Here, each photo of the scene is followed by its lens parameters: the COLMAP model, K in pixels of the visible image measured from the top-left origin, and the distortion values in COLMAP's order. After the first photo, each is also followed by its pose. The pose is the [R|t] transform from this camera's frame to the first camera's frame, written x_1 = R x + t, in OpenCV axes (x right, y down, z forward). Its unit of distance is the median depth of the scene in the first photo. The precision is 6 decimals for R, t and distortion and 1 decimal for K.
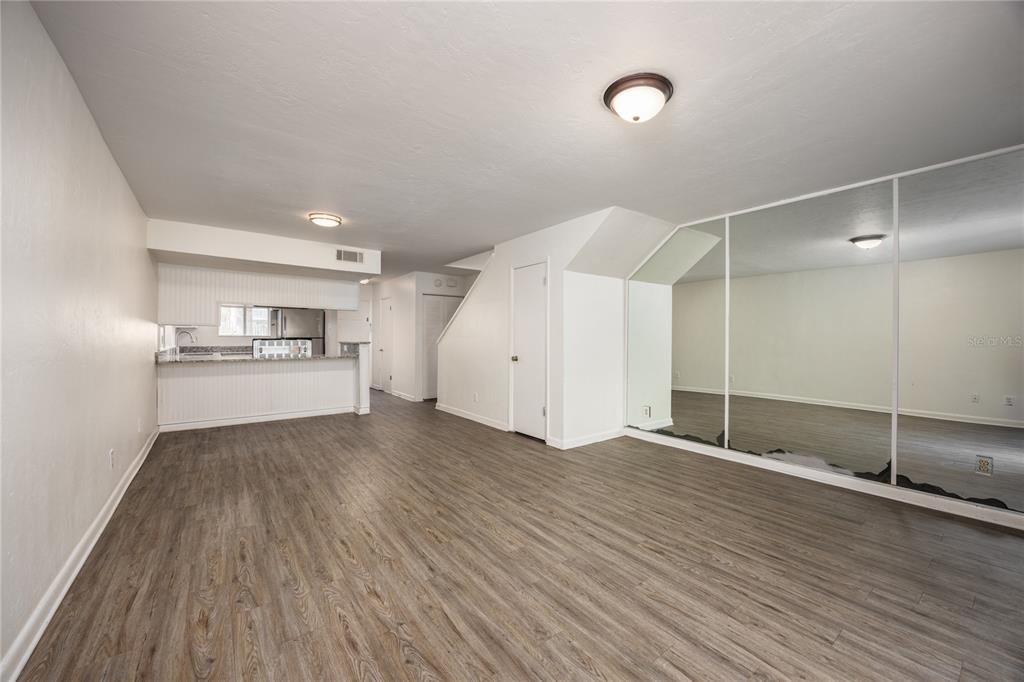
lens RADIAL K [[396.3, 0, 513.8], [0, 396.3, 337.3], [0, 0, 1]] dist [0.001277, 0.000504]
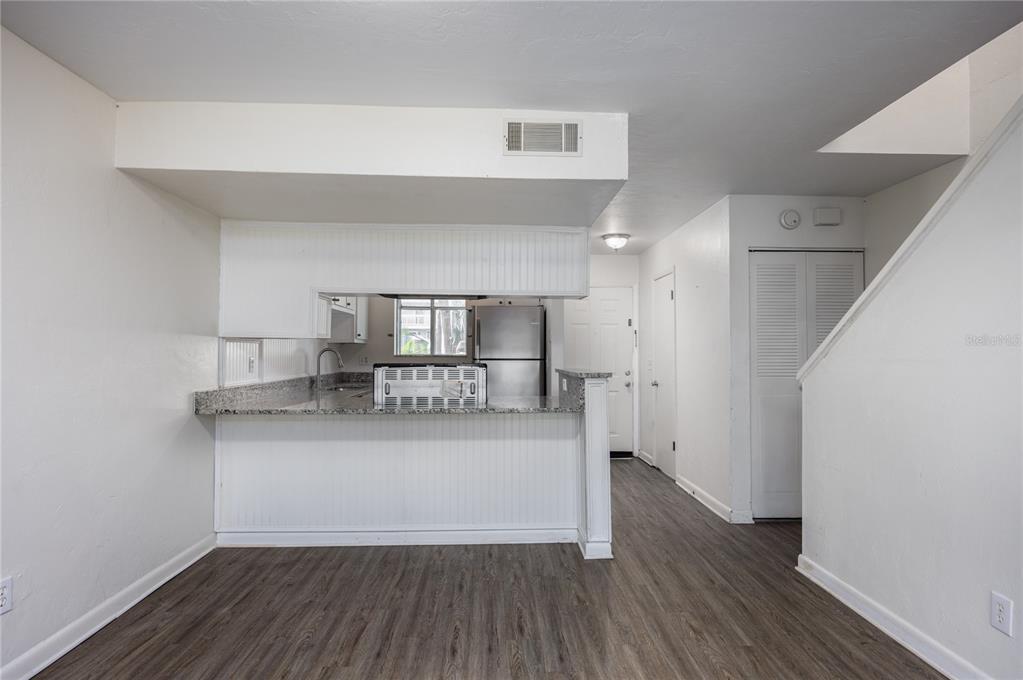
lens RADIAL K [[550.3, 0, 506.7], [0, 550.3, 340.8], [0, 0, 1]] dist [-0.003191, 0.000641]
pose [[0.815266, -0.015317, -0.578884, -0.261406], [0.002004, 0.999719, -0.023629, -0.014658], [0.579083, 0.018103, 0.815067, 0.979005]]
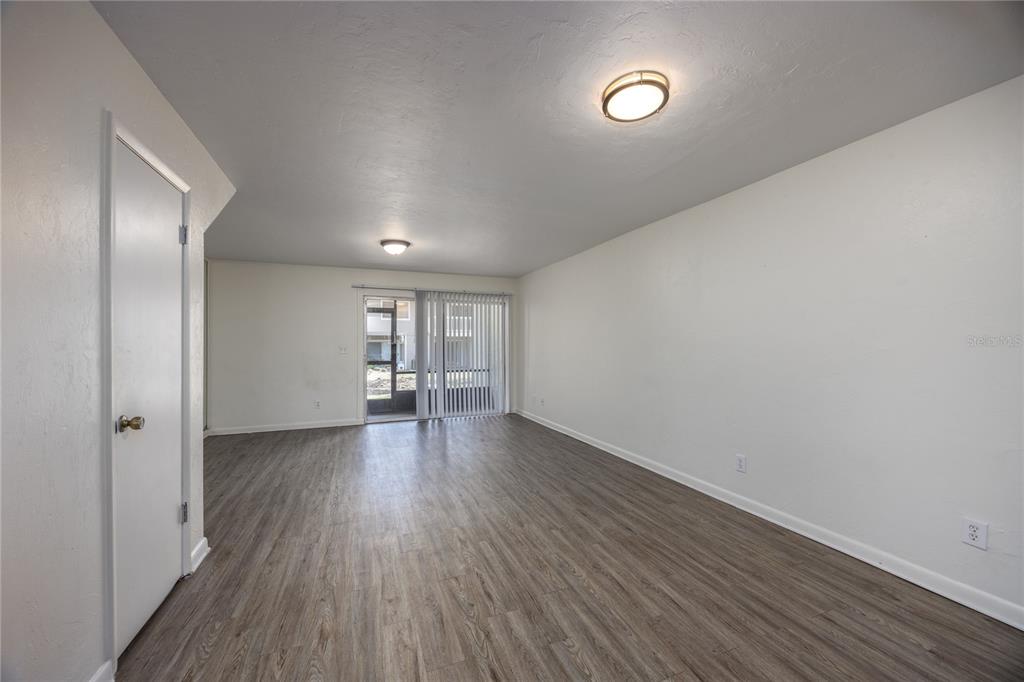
lens RADIAL K [[396.3, 0, 510.6], [0, 396.3, 341.2], [0, 0, 1]] dist [0.001277, 0.000504]
pose [[-0.964240, 0.003101, 0.265012, -0.590061], [0.001058, 0.999969, -0.007852, -0.017173], [-0.265028, -0.007291, -0.964213, 1.893715]]
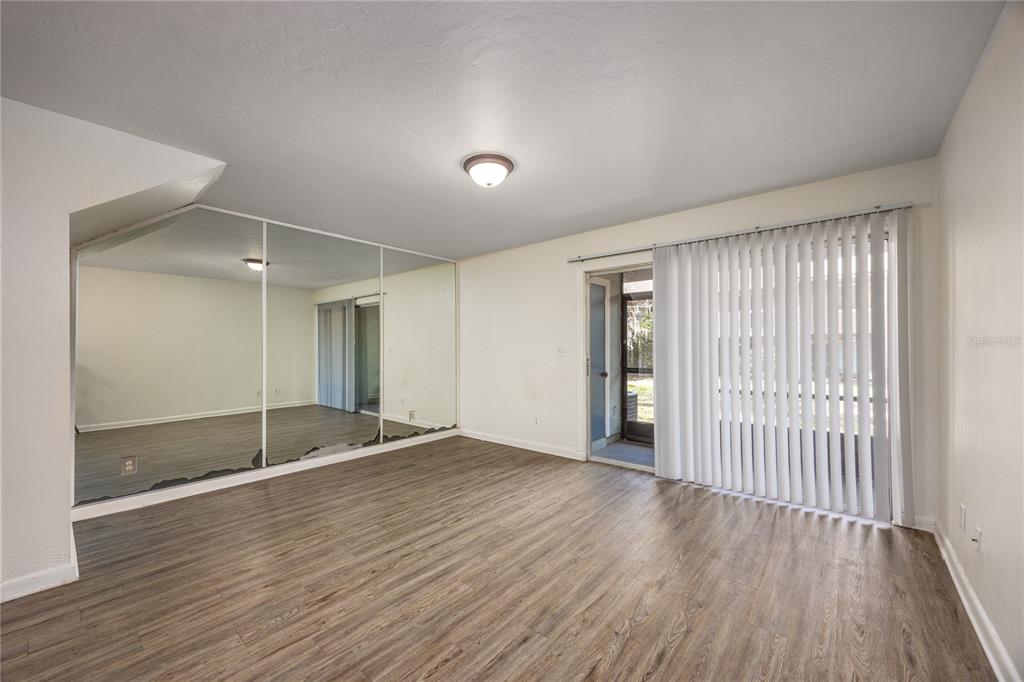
lens RADIAL K [[396.3, 0, 518.5], [0, 396.3, 348.7], [0, 0, 1]] dist [0.001277, 0.000504]
pose [[-0.225556, -0.002921, 0.974226, -0.620978], [-0.000399, 0.999996, 0.002906, -0.004563], [-0.974230, 0.000267, -0.225556, 0.752639]]
